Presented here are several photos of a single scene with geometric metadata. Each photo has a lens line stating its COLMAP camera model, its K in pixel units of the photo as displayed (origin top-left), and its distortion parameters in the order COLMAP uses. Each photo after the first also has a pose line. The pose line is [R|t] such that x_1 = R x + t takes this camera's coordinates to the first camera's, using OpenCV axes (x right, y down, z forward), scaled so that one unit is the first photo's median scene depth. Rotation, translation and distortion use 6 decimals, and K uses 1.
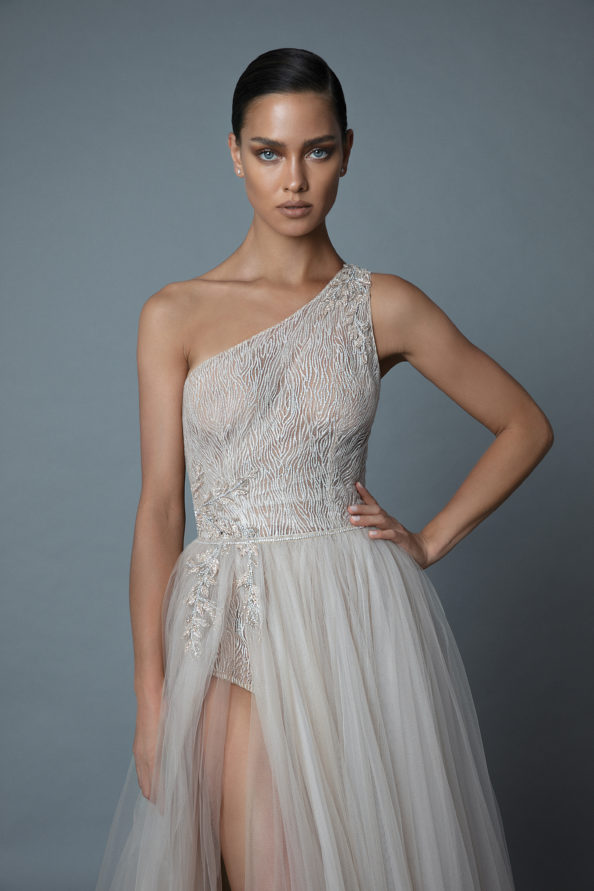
lens RADIAL K [[1579.3, 0, 292.6], [0, 1579.3, 446.6], [0, 0, 1]] dist [-0.274098, 0.000000]
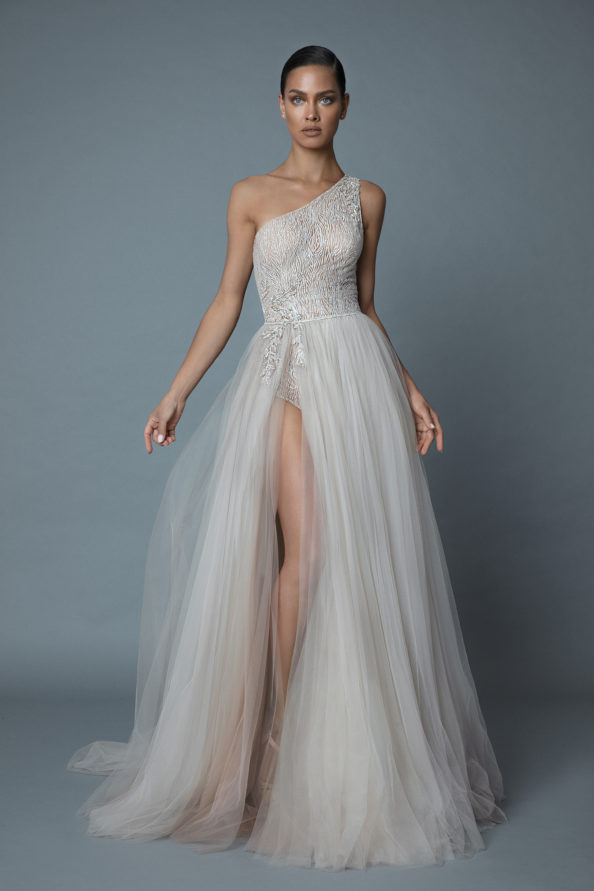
lens RADIAL K [[1579.3, 0, 299.4], [0, 1579.3, 444.9], [0, 0, 1]] dist [-0.274098, 0.000000]
pose [[0.999851, -0.016456, 0.005224, -0.033352], [0.015746, 0.993226, 0.115130, -0.010831], [-0.007083, -0.115030, 0.993337, -0.822325]]
